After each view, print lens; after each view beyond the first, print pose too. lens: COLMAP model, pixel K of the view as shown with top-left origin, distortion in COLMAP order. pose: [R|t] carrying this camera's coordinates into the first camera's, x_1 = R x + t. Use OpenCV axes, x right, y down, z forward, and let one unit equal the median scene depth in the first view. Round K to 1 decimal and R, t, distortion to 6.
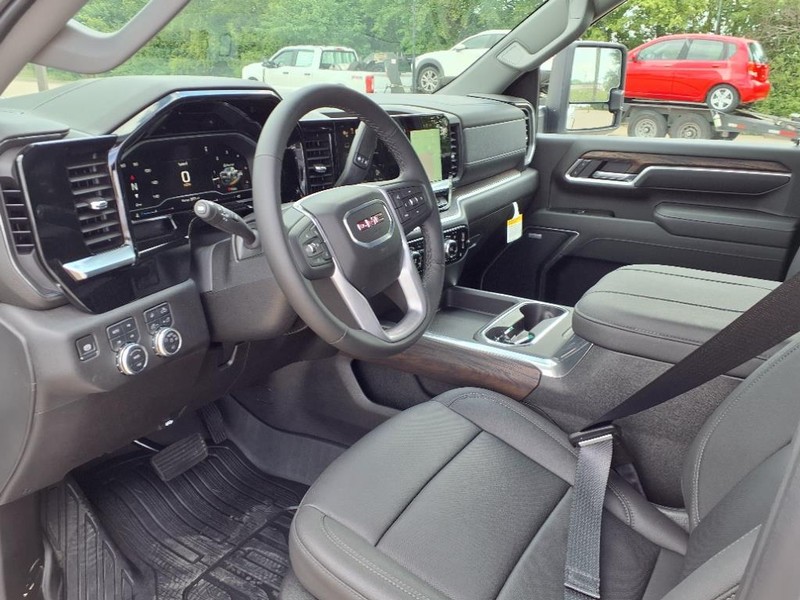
lens RADIAL K [[669.9, 0, 400.0], [0, 669.9, 300.0], [0, 0, 1]] dist [0.156705, -0.244801]
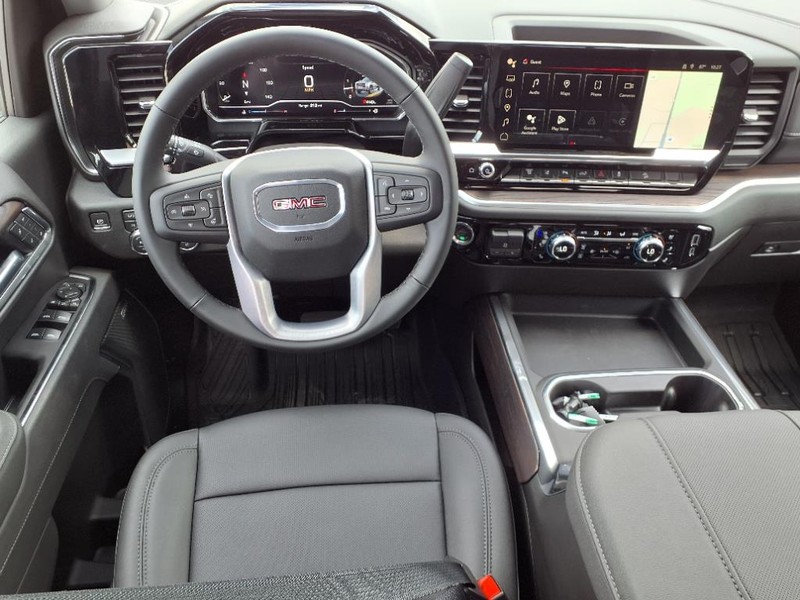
lens RADIAL K [[665.4, 0, 397.8], [0, 665.4, 312.0], [0, 0, 1]] dist [0.030602, -0.032873]
pose [[0.589783, 0.475655, -0.652617, 0.392452], [-0.268330, 0.877643, 0.397168, -0.218936], [0.761679, -0.059126, 0.645251, 0.325685]]
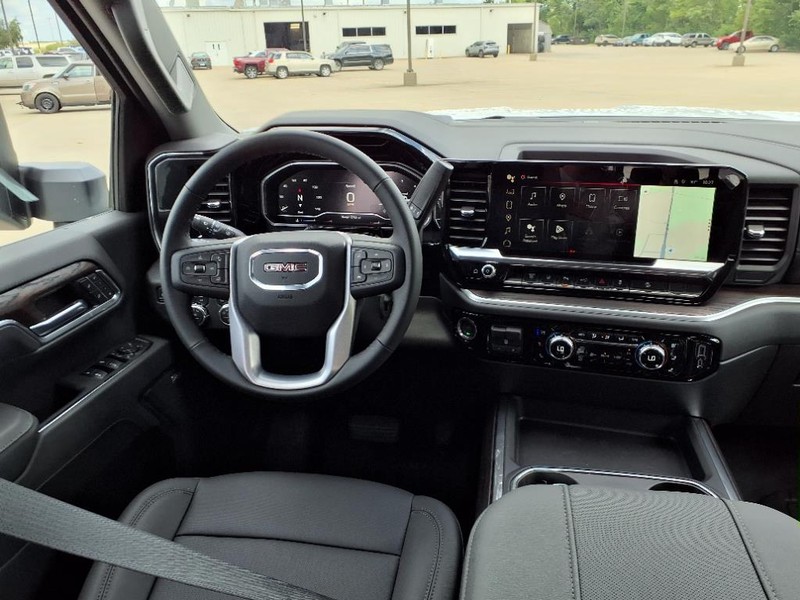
lens RADIAL K [[662.5, 0, 395.8], [0, 662.5, 309.1], [0, 0, 1]] dist [0.085289, -0.113928]
pose [[0.358107, 0.312194, -0.879940, 0.556924], [-0.276345, 0.935657, 0.219498, -0.194977], [0.891848, 0.164564, 0.421339, 0.442443]]
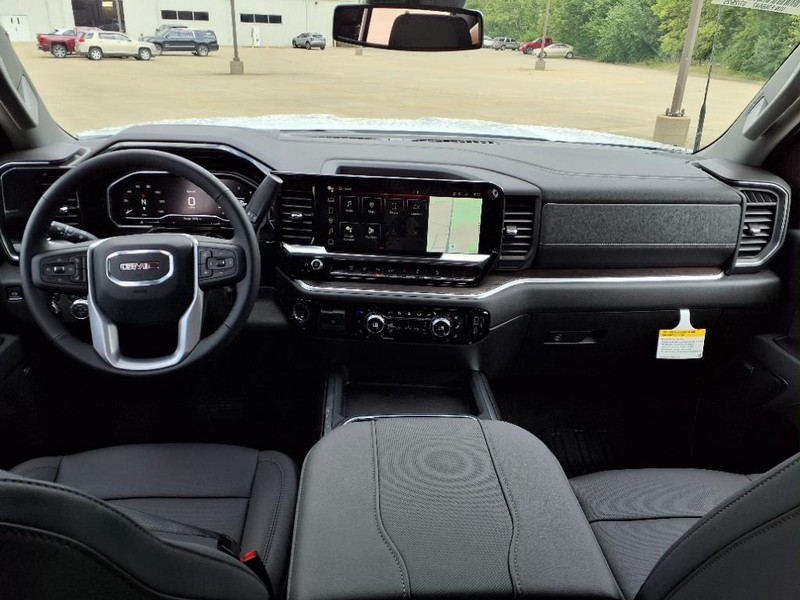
lens RADIAL K [[669.9, 0, 400.0], [0, 669.9, 300.0], [0, 0, 1]] dist [0.156705, -0.244801]
pose [[0.571638, 0.296206, -0.765175, 0.706244], [-0.285427, 0.946107, 0.153013, -0.227098], [0.769260, 0.130933, 0.625376, 0.362603]]
